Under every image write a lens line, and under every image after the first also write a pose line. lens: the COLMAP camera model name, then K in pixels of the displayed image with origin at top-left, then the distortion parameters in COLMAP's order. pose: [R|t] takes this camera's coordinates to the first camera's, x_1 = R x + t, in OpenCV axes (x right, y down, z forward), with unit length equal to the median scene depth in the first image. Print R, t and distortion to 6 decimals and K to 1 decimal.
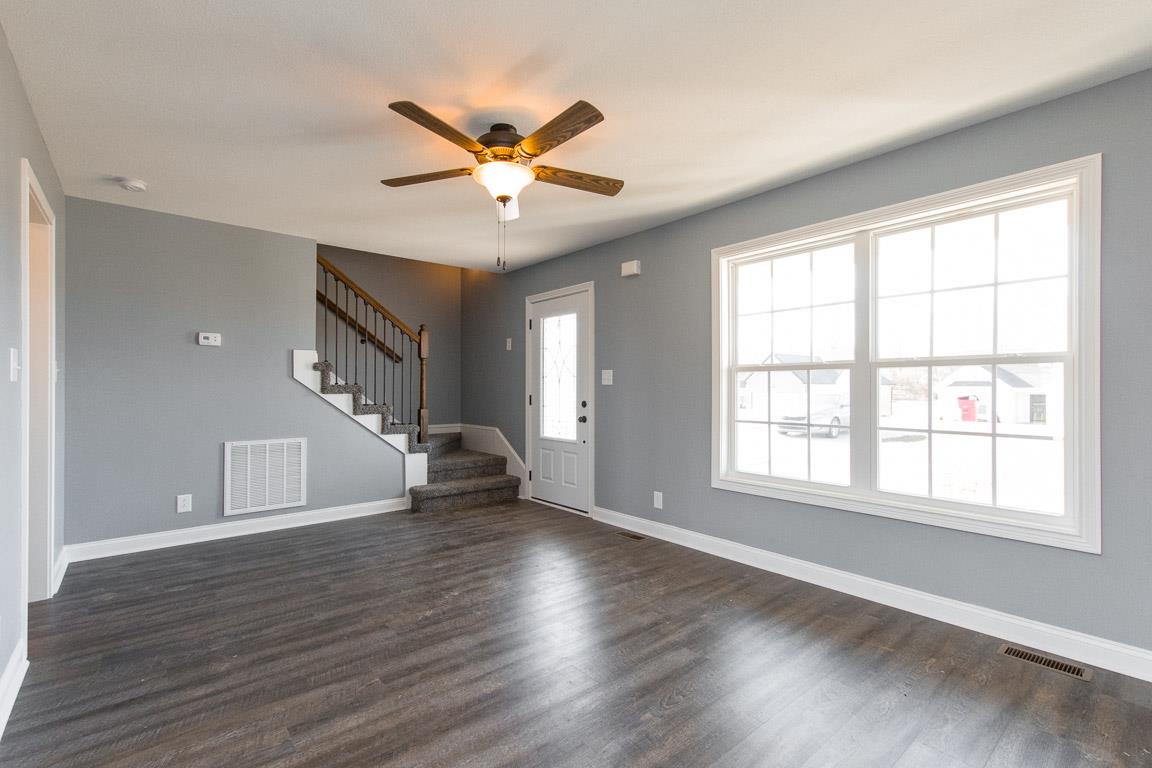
lens RADIAL K [[512.4, 0, 577.6], [0, 512.4, 390.1], [0, 0, 1]] dist [0.000907, 0.000353]
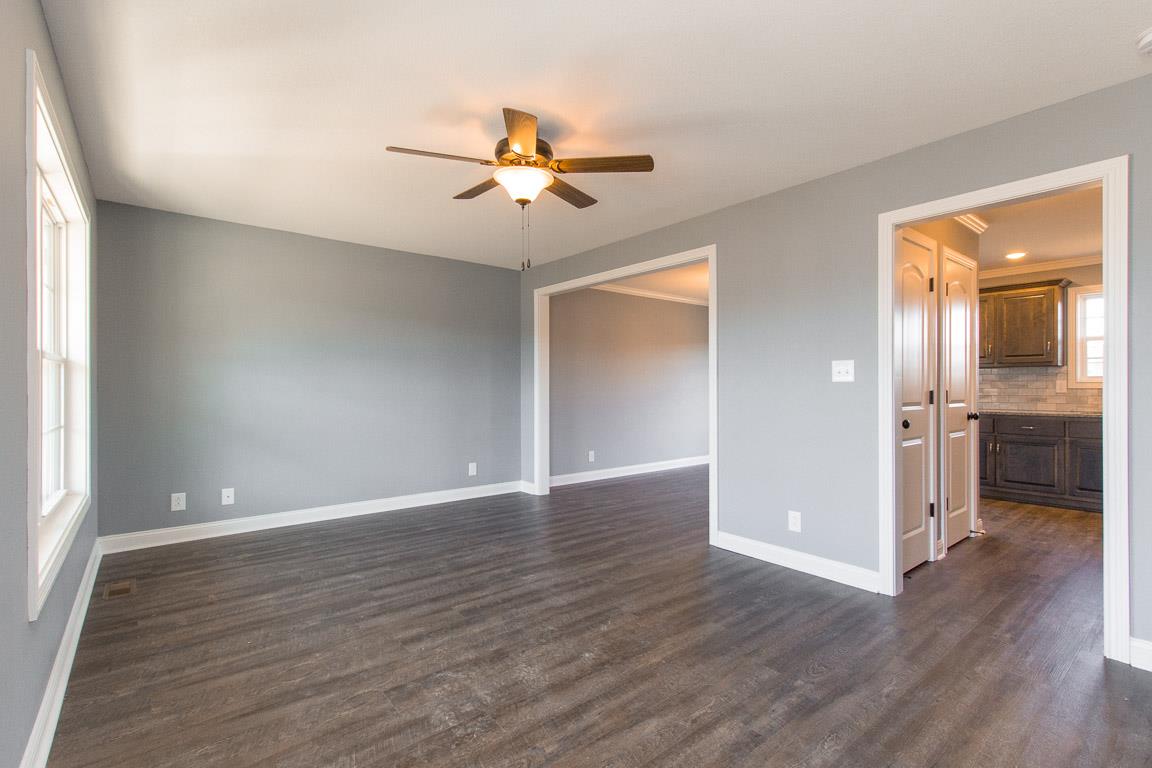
lens RADIAL K [[523.7, 0, 575.2], [0, 523.7, 387.3], [0, 0, 1]] dist [0.001234, -0.000535]
pose [[-0.999677, -0.002878, 0.025262, -0.240343], [-0.002808, 0.999992, 0.002810, -0.003292], [-0.025270, 0.002739, -0.999677, 1.795390]]
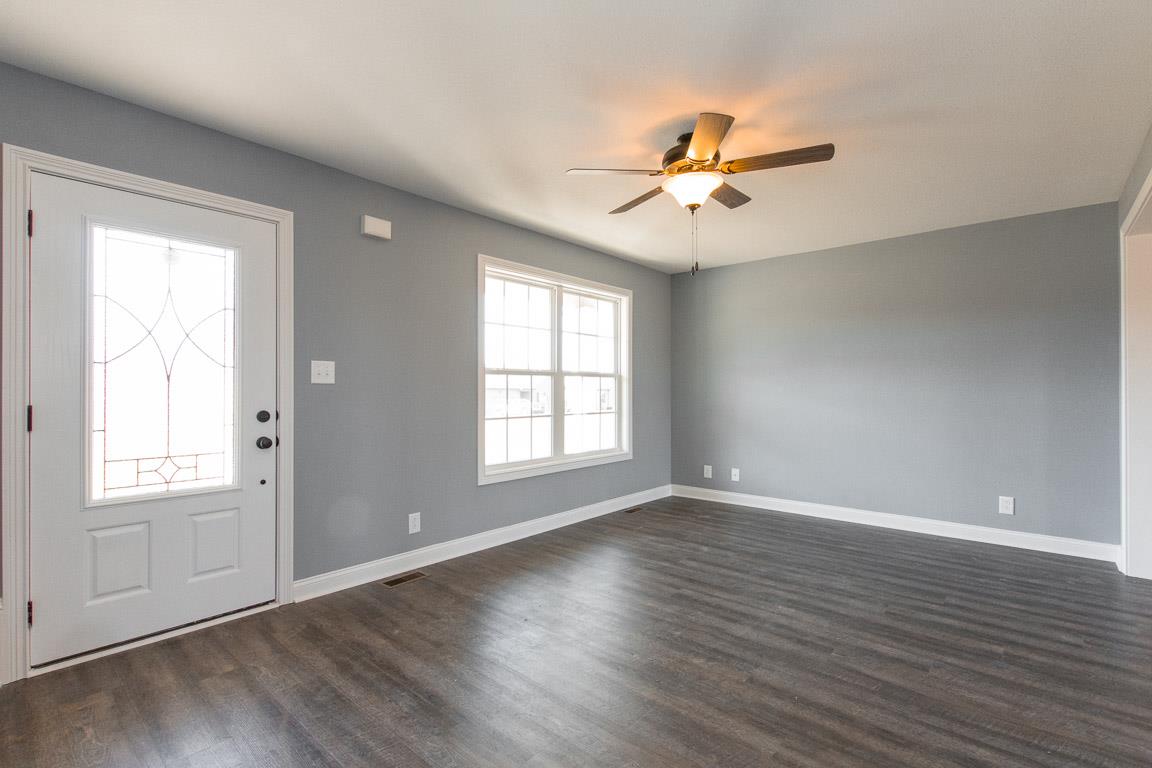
lens RADIAL K [[523.7, 0, 575.2], [0, 523.7, 387.3], [0, 0, 1]] dist [0.001234, -0.000535]
pose [[-0.138905, 0.002892, 0.990302, -1.015633], [0.001867, 0.999995, -0.002659, -0.004806], [-0.990304, 0.001480, -0.138909, 1.209764]]
